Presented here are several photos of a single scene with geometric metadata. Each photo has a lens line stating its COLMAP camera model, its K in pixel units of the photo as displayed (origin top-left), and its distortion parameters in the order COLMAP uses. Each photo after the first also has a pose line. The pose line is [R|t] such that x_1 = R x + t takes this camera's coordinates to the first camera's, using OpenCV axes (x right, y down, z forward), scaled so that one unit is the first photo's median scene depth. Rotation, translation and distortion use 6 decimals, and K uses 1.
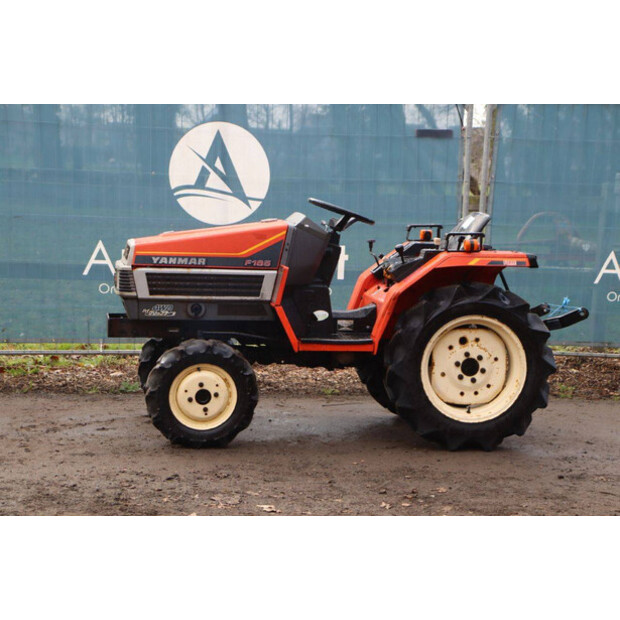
lens RADIAL K [[1352.0, 0, 306.1], [0, 1352.0, 312.5], [0, 0, 1]] dist [0.326557, 0.000000]
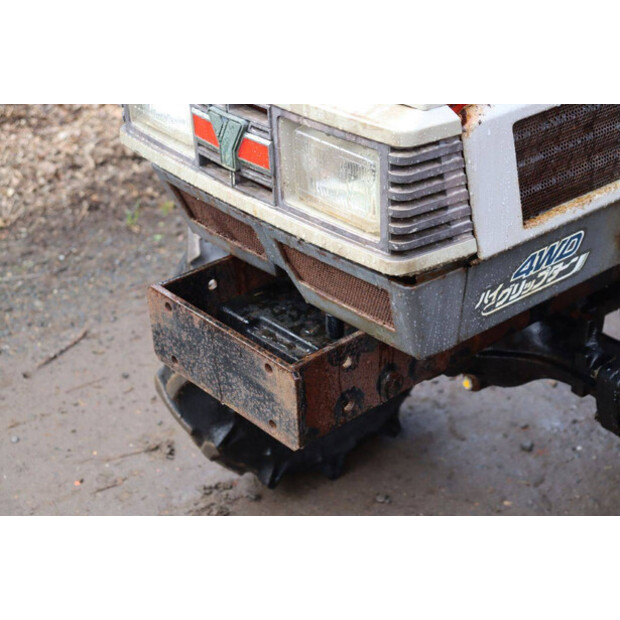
lens RADIAL K [[1310.1, 0, 312.6], [0, 1310.1, 314.7], [0, 0, 1]] dist [0.224345, 0.000000]
pose [[0.857437, -0.309077, 0.411428, -0.219060], [0.116243, 0.895198, 0.430242, -0.084221], [-0.501287, -0.321080, 0.803504, 0.855700]]
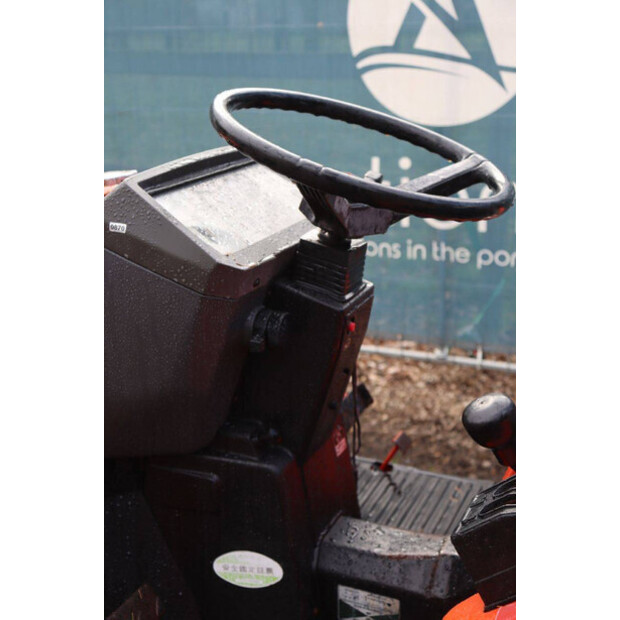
lens RADIAL K [[873.3, 0, 307.9], [0, 873.3, 313.3], [0, 0, 1]] dist [0.097129, 0.000000]
pose [[0.831271, 0.126097, -0.541376, 0.105676], [-0.016777, 0.979178, 0.202308, -0.080664], [0.555614, -0.159090, 0.816078, 0.910259]]
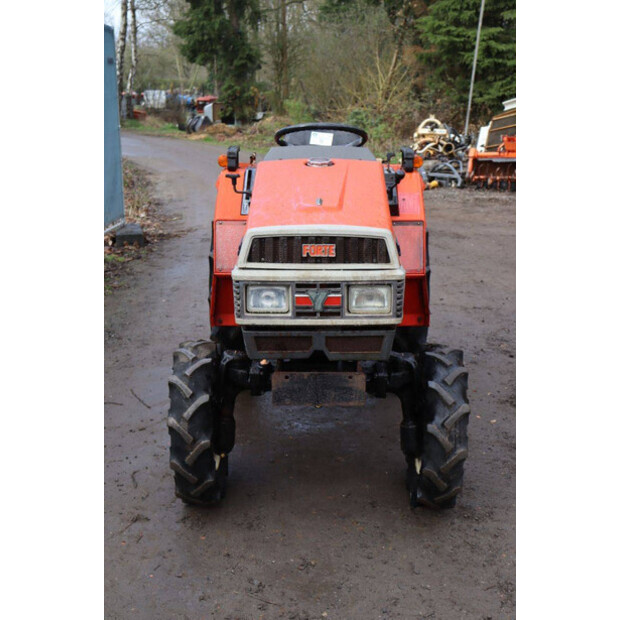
lens RADIAL K [[830.6, 0, 307.9], [0, 830.6, 312.8], [0, 0, 1]] dist [0.081094, 0.000000]
pose [[0.176623, -0.283193, 0.942659, -0.460604], [0.109337, 0.957434, 0.267145, -0.111370], [-0.978187, 0.055884, 0.200068, 0.960293]]
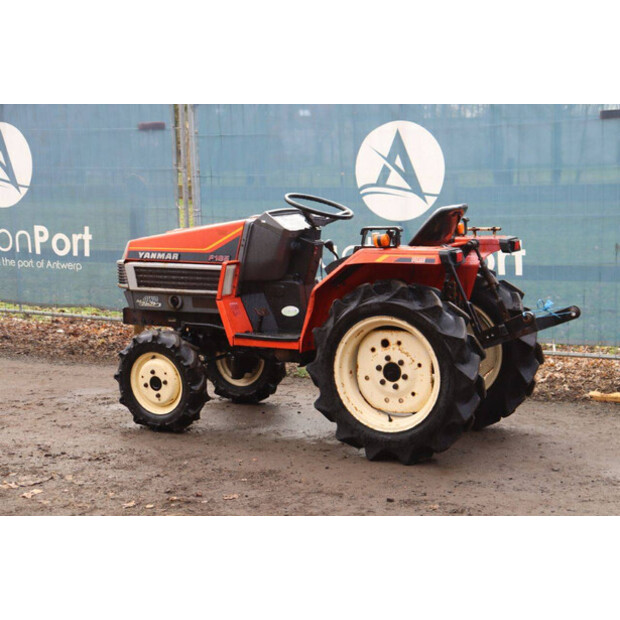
lens RADIAL K [[1175.4, 0, 314.8], [0, 1175.4, 304.6], [0, 0, 1]] dist [0.229613, 0.000000]
pose [[0.776471, 0.029806, -0.629448, 0.590148], [-0.026731, 0.999540, 0.014355, -0.015985], [0.629586, 0.005680, 0.776910, 0.348279]]
